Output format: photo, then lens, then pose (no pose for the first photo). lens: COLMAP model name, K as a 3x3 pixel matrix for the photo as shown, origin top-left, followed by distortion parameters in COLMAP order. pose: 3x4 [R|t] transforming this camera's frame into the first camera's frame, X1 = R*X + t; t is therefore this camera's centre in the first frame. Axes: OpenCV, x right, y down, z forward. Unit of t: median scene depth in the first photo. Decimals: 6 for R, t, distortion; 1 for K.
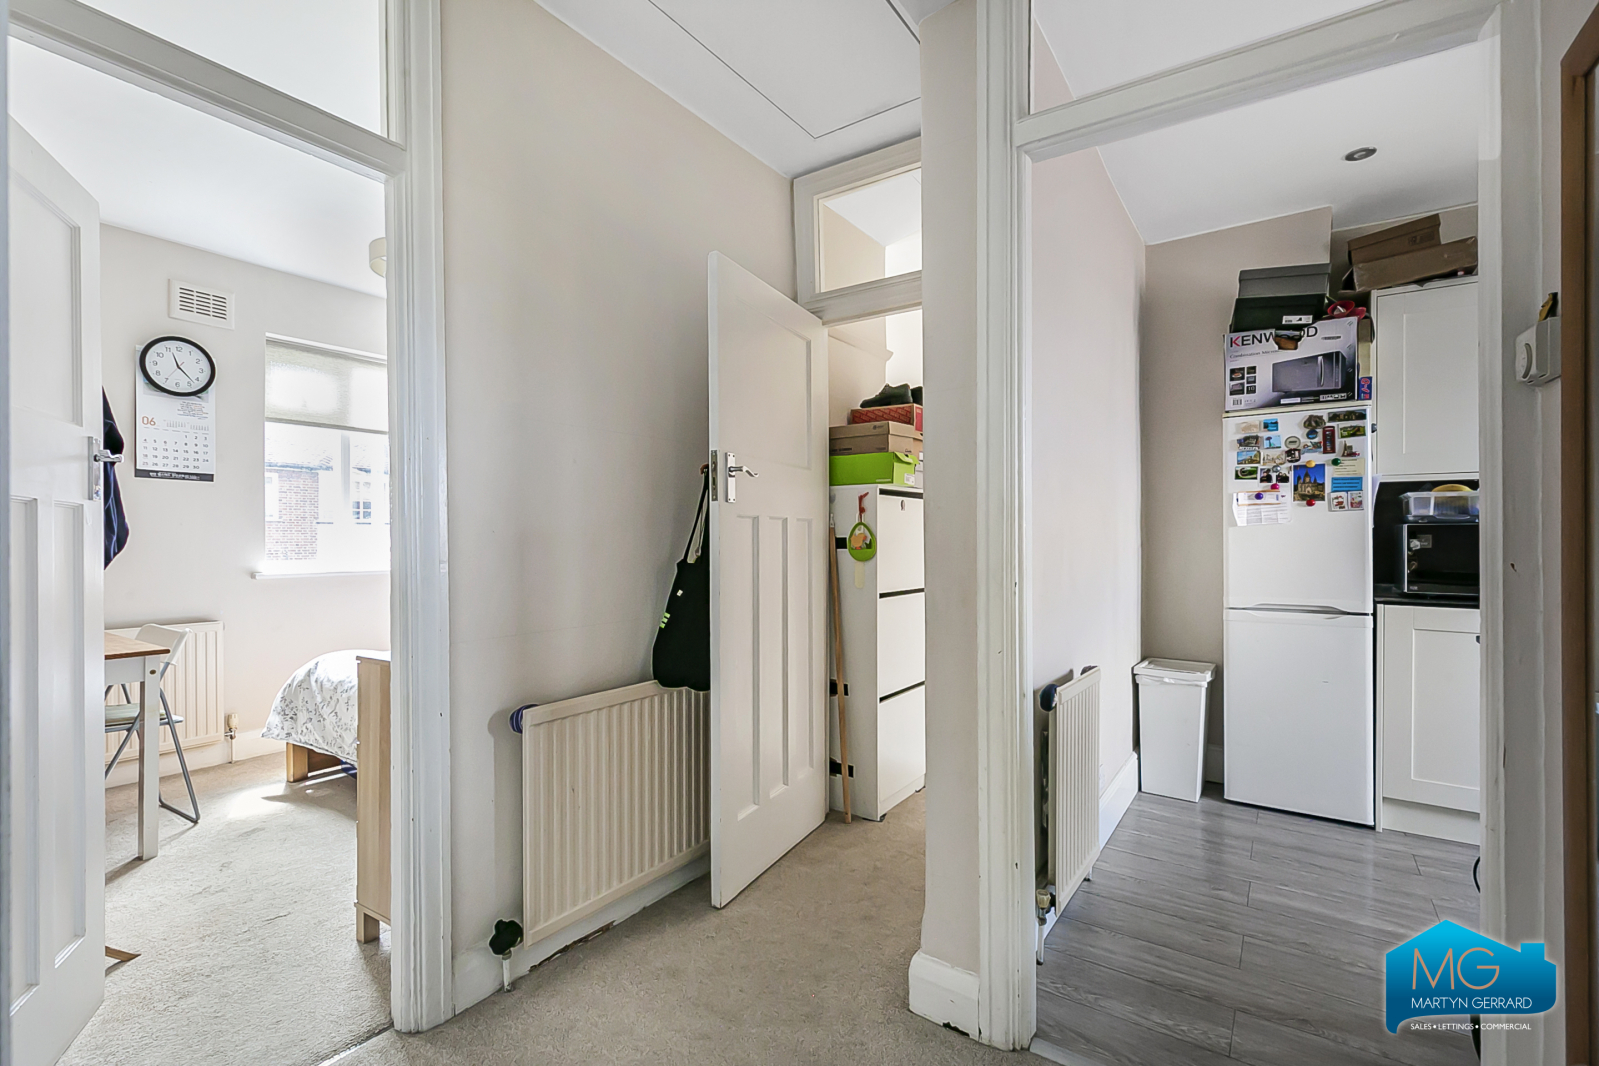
lens RADIAL K [[722.2, 0, 802.1], [0, 722.2, 531.5], [0, 0, 1]] dist [0.000247, -0.000721]
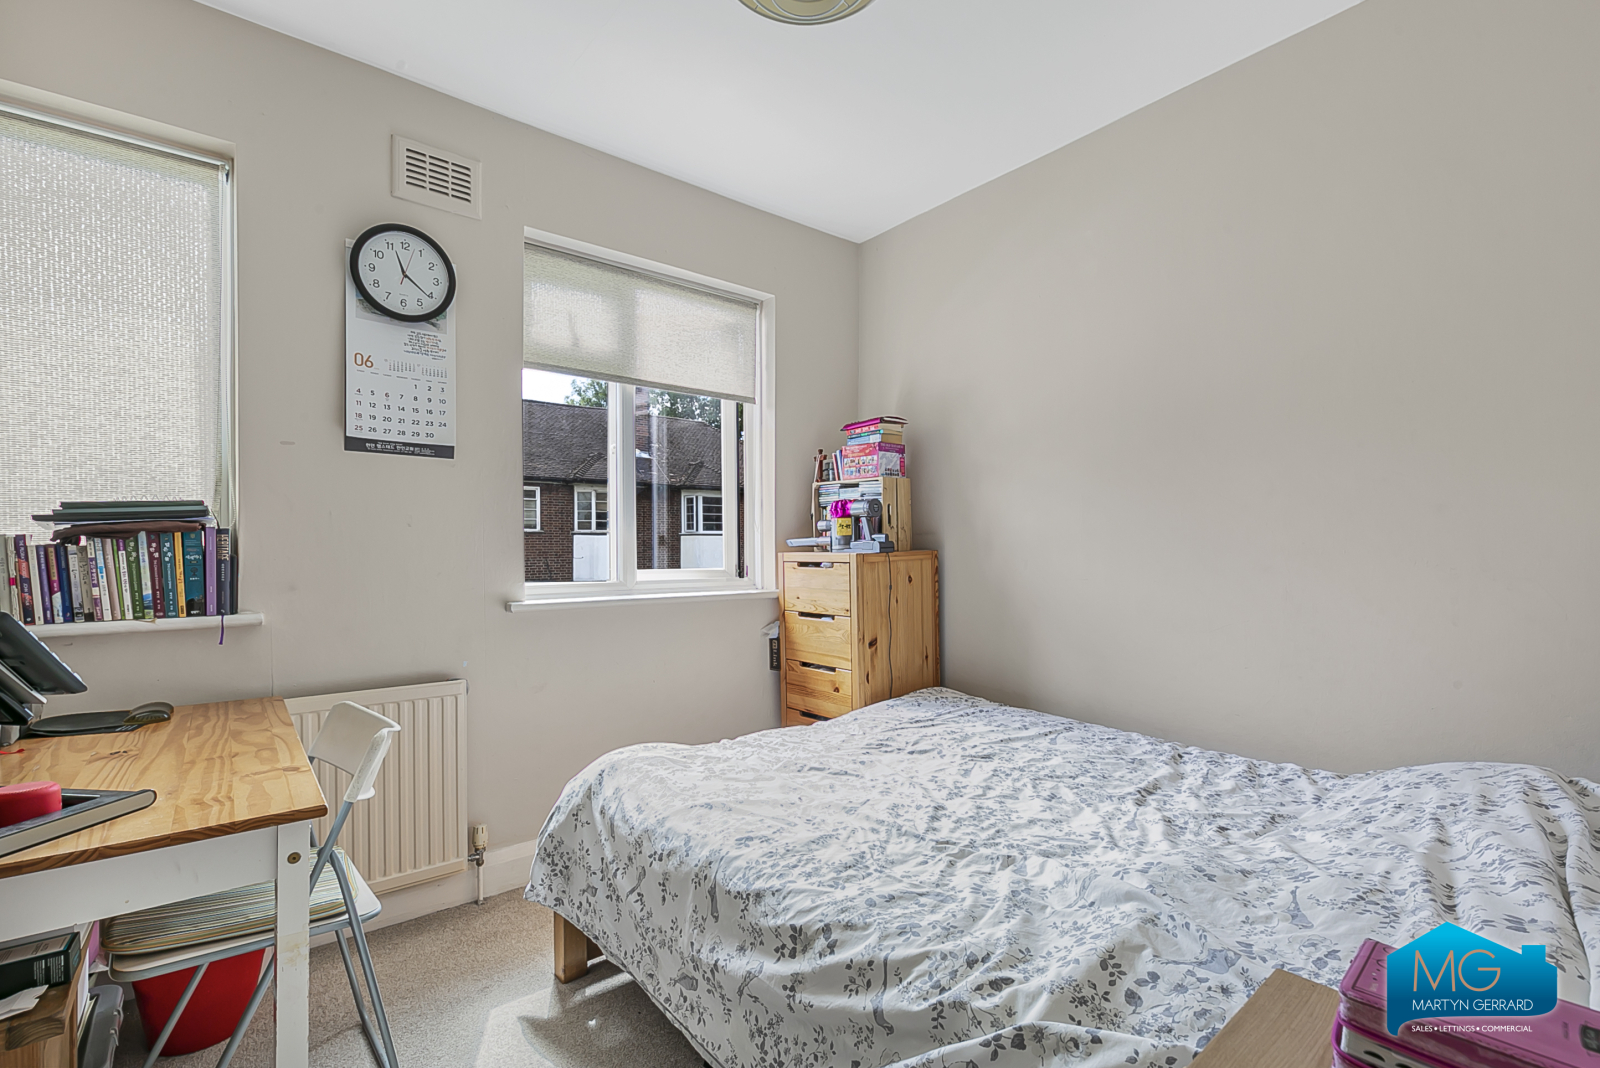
lens RADIAL K [[722.7, 0, 797.2], [0, 722.7, 542.8], [0, 0, 1]] dist [0.000247, -0.000721]
pose [[0.959435, 0.000934, -0.281928, -0.362224], [-0.000076, 0.999995, 0.003053, 0.003262], [0.281929, -0.002908, 0.959431, 0.497534]]
